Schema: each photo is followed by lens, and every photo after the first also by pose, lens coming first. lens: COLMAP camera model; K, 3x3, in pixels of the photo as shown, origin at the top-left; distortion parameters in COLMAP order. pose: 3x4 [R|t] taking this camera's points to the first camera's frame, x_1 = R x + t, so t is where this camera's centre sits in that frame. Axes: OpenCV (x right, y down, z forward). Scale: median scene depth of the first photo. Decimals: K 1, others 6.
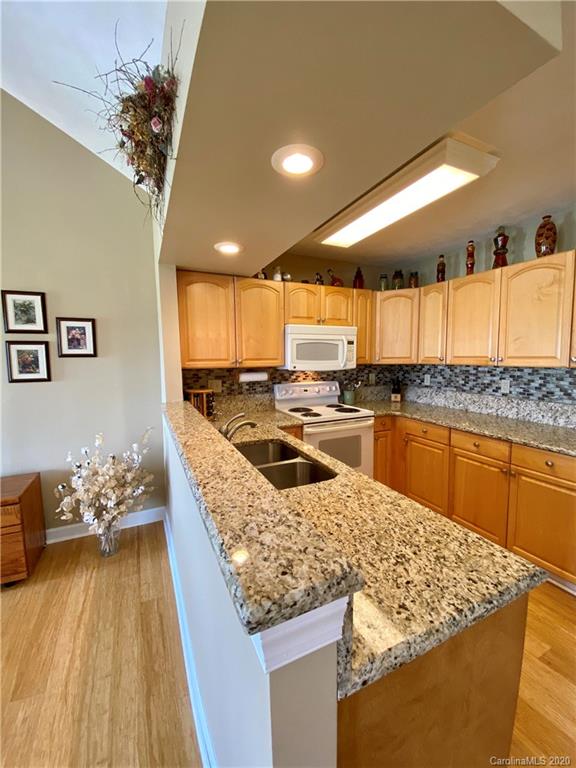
lens RADIAL K [[308.1, 0, 287.7], [0, 308.1, 386.5], [0, 0, 1]] dist [-0.000885, -0.010377]
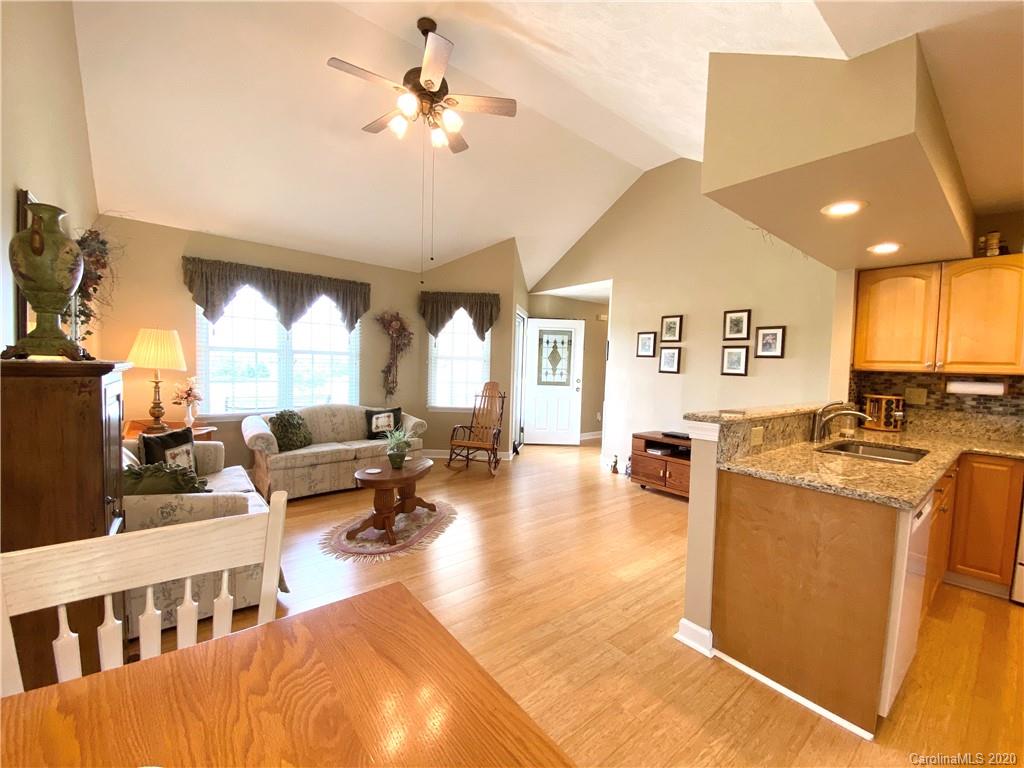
lens RADIAL K [[410.9, 0, 505.5], [0, 410.9, 386.1], [0, 0, 1]] dist [-0.000885, -0.010377]
pose [[0.197858, 0.064212, -0.978125, 0.646877], [-0.134460, 0.990198, 0.037806, 0.084705], [0.970965, 0.124038, 0.204552, -0.304422]]
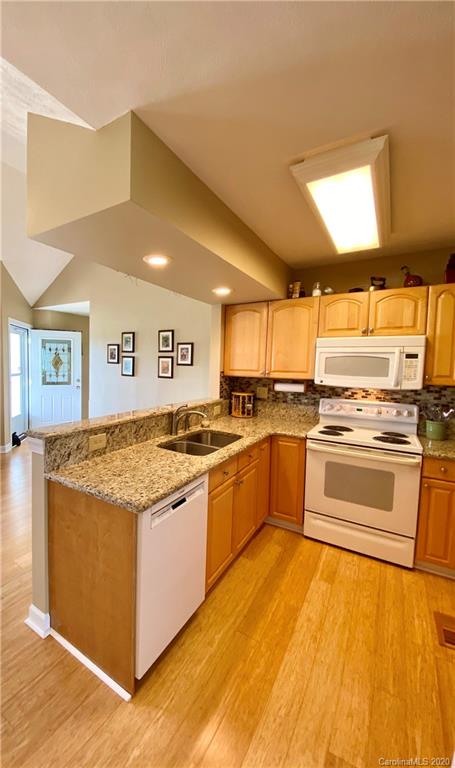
lens RADIAL K [[308.2, 0, 165.3], [0, 308.2, 384.9], [0, 0, 1]] dist [0.011864, -0.000826]
pose [[0.476696, 0.078685, -0.875540, 0.682330], [-0.113095, 0.993198, 0.027683, -0.023339], [0.871763, 0.085823, 0.482353, 0.094118]]
